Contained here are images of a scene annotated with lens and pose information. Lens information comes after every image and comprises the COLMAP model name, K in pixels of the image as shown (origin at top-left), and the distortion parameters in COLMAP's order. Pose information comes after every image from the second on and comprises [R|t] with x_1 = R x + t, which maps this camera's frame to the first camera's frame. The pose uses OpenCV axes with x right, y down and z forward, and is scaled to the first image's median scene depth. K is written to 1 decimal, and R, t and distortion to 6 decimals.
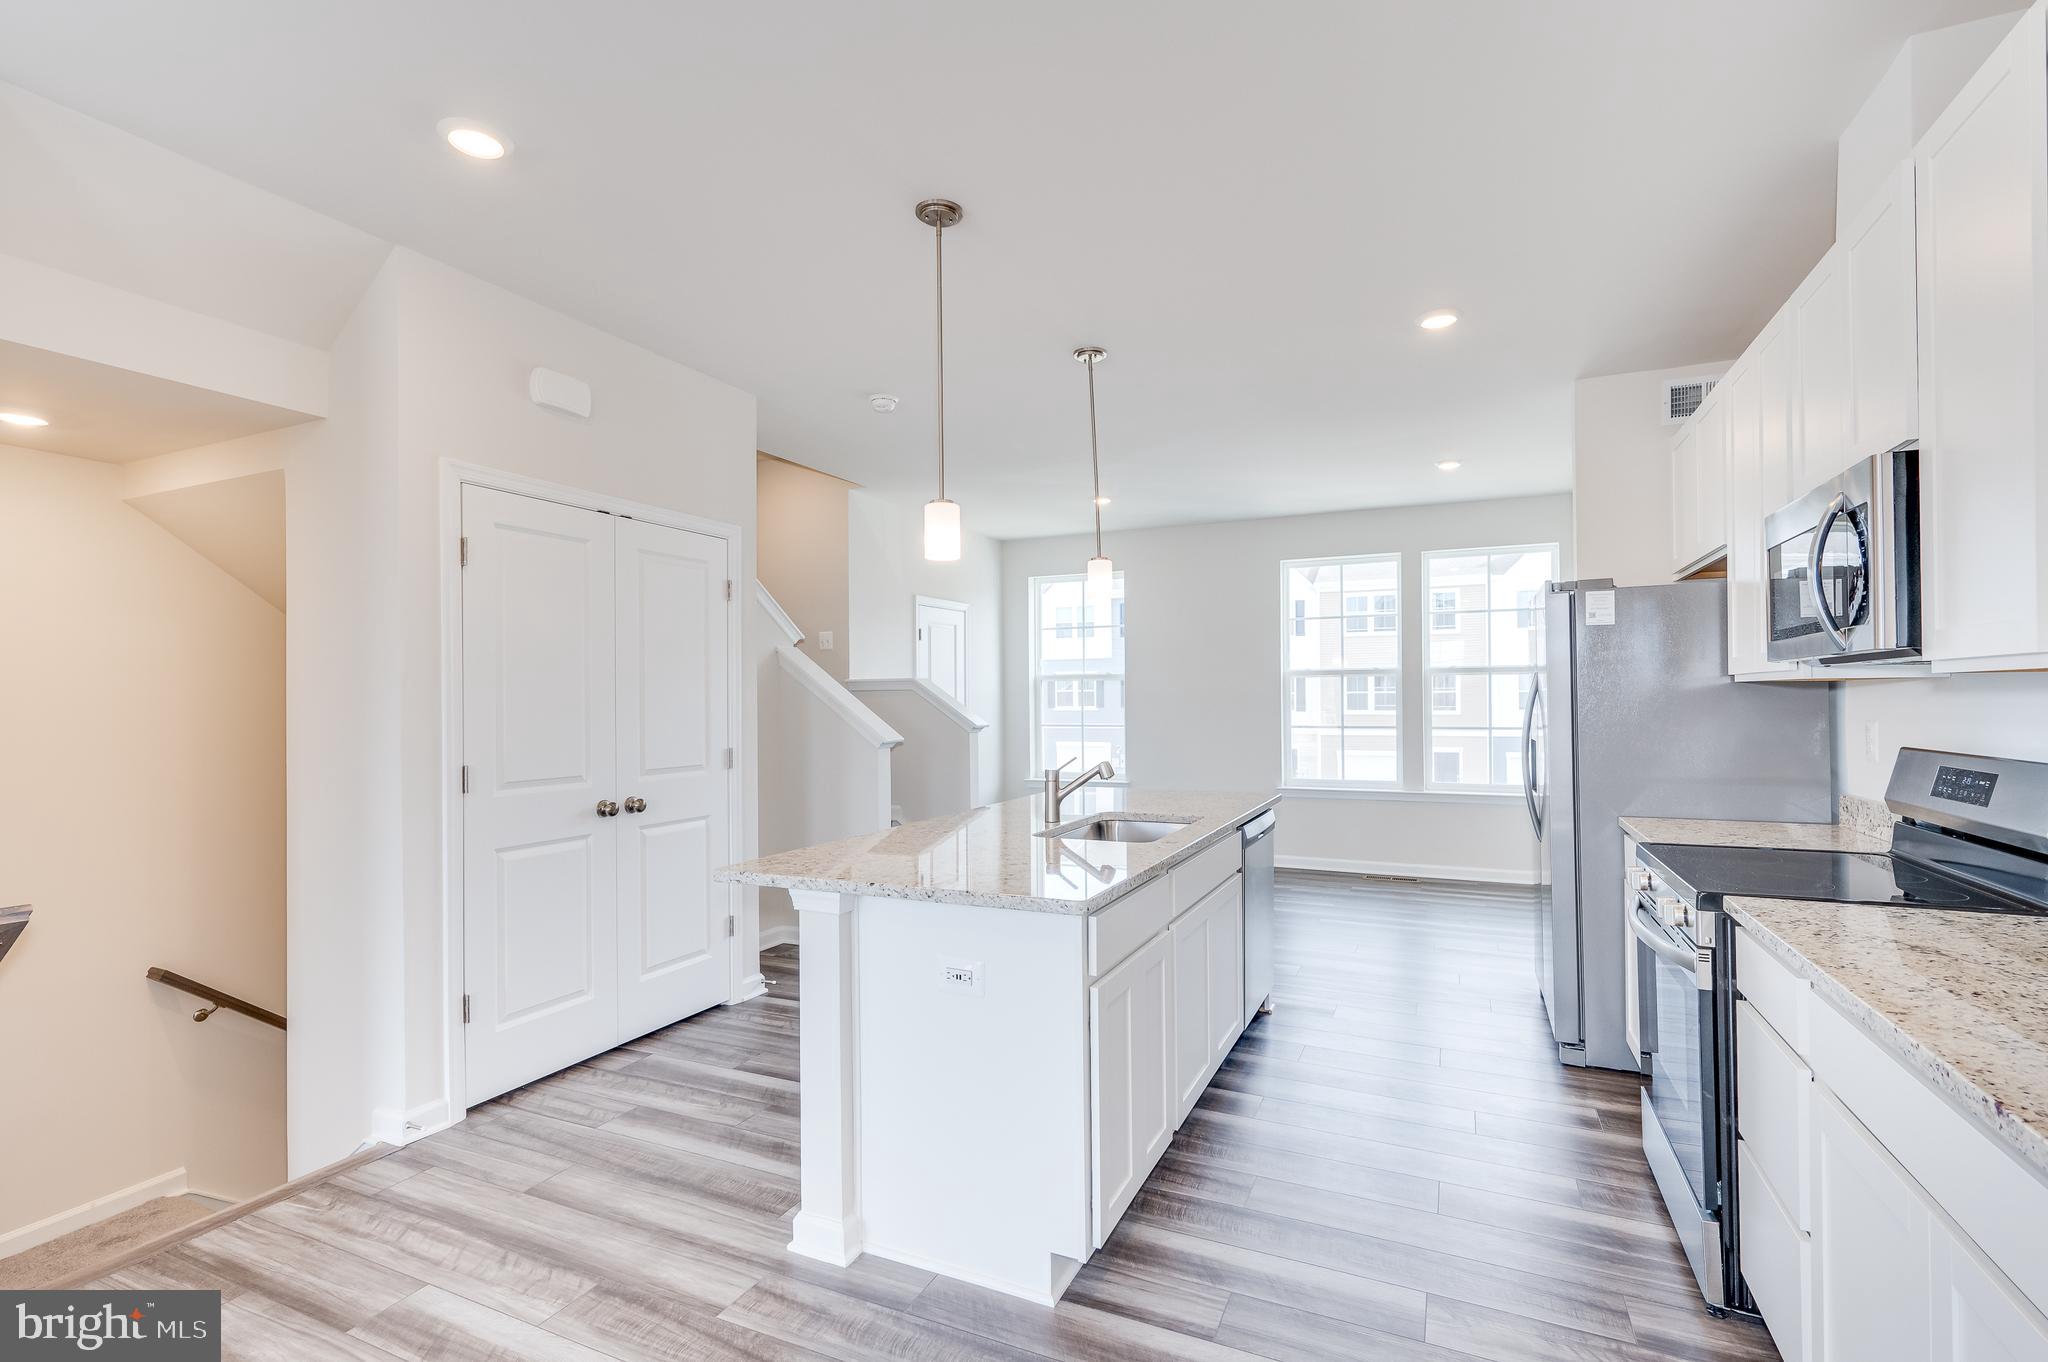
lens RADIAL K [[934.3, 0, 1033.3], [0, 934.3, 693.7], [0, 0, 1]] dist [0.000371, -0.000056]
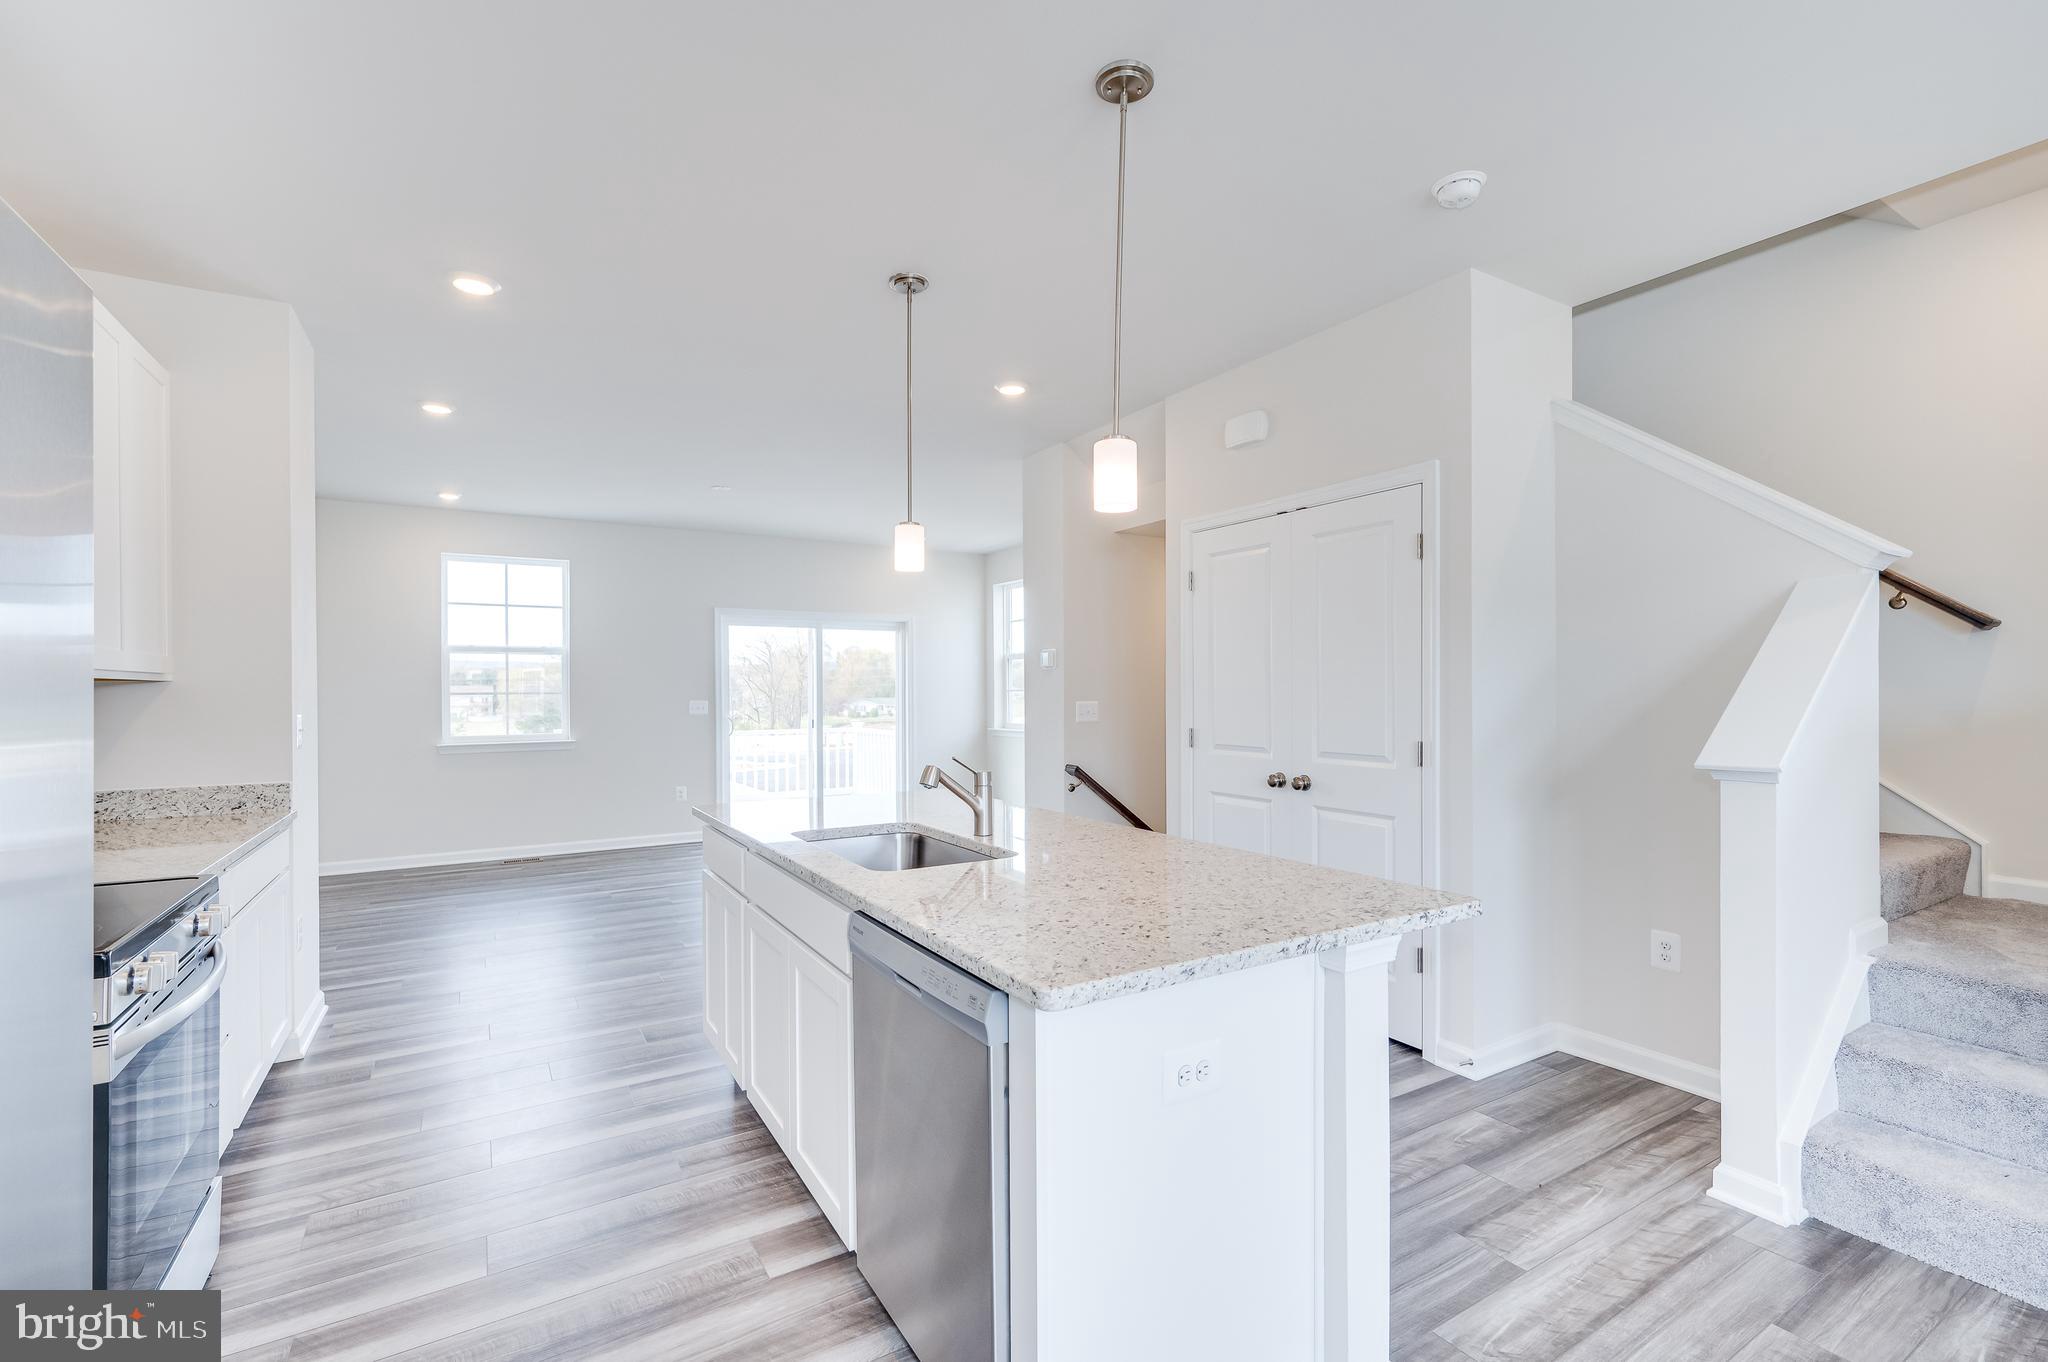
lens RADIAL K [[934.3, 0, 1035.4], [0, 934.3, 677.4], [0, 0, 1]] dist [0.000371, -0.000056]
pose [[-0.555867, 0.004355, -0.831260, 0.691023], [0.015530, 0.999866, -0.005146, 0.001666], [0.831126, -0.015770, -0.555860, 1.515182]]
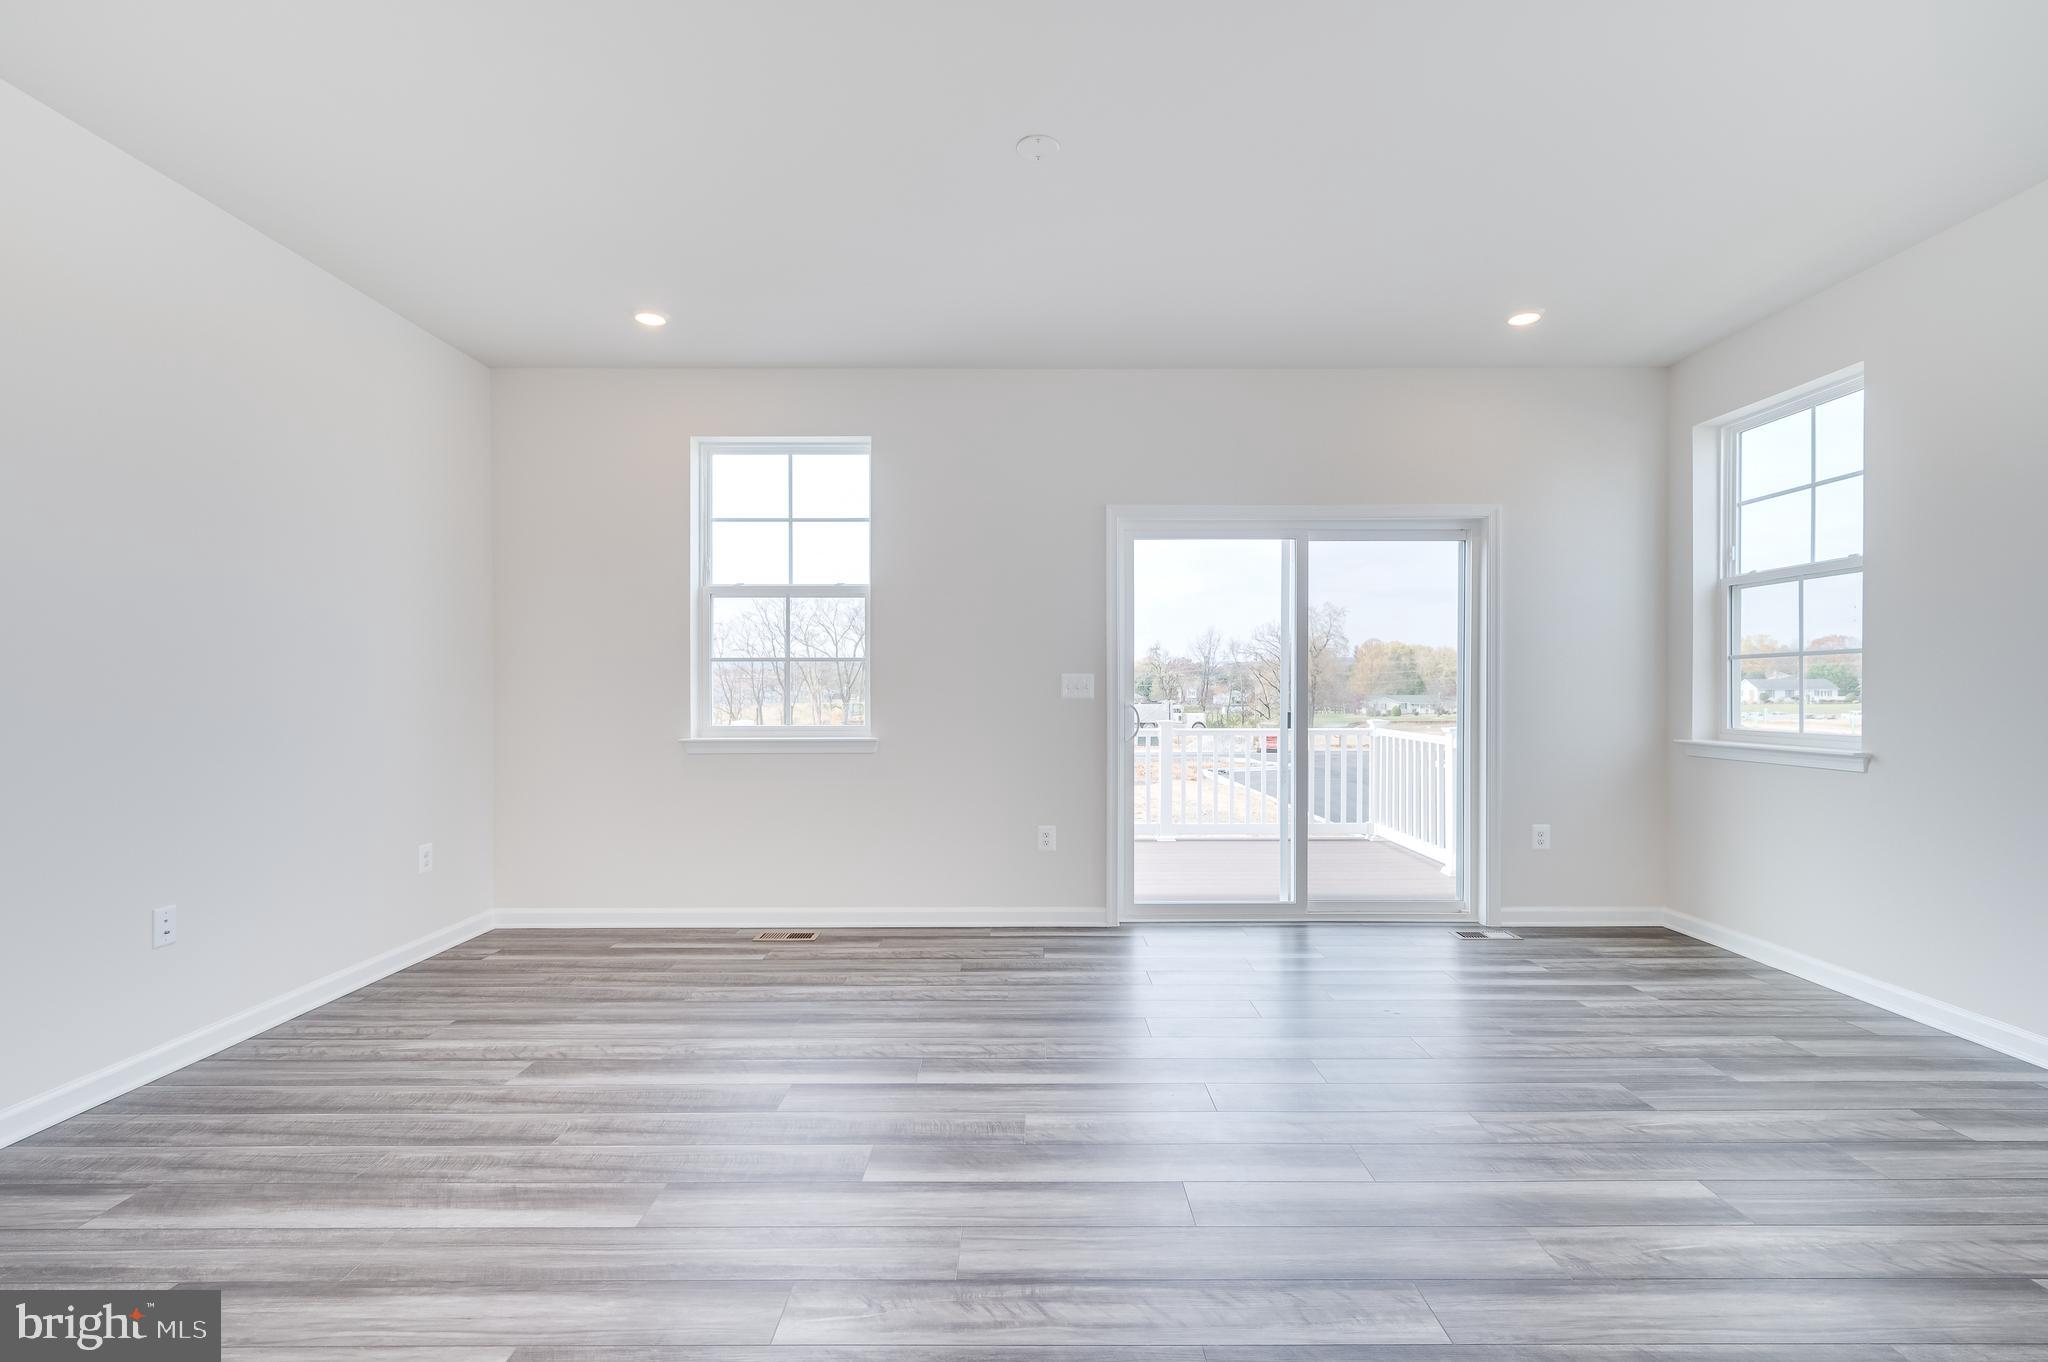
lens RADIAL K [[916.5, 0, 1022.1], [0, 916.5, 694.9], [0, 0, 1]] dist [0.001225, 0.000008]
pose [[-0.911673, 0.014485, -0.410661, -0.245071], [0.012297, 0.999893, 0.007970, 0.056379], [0.410732, 0.002216, -0.911753, 0.592095]]
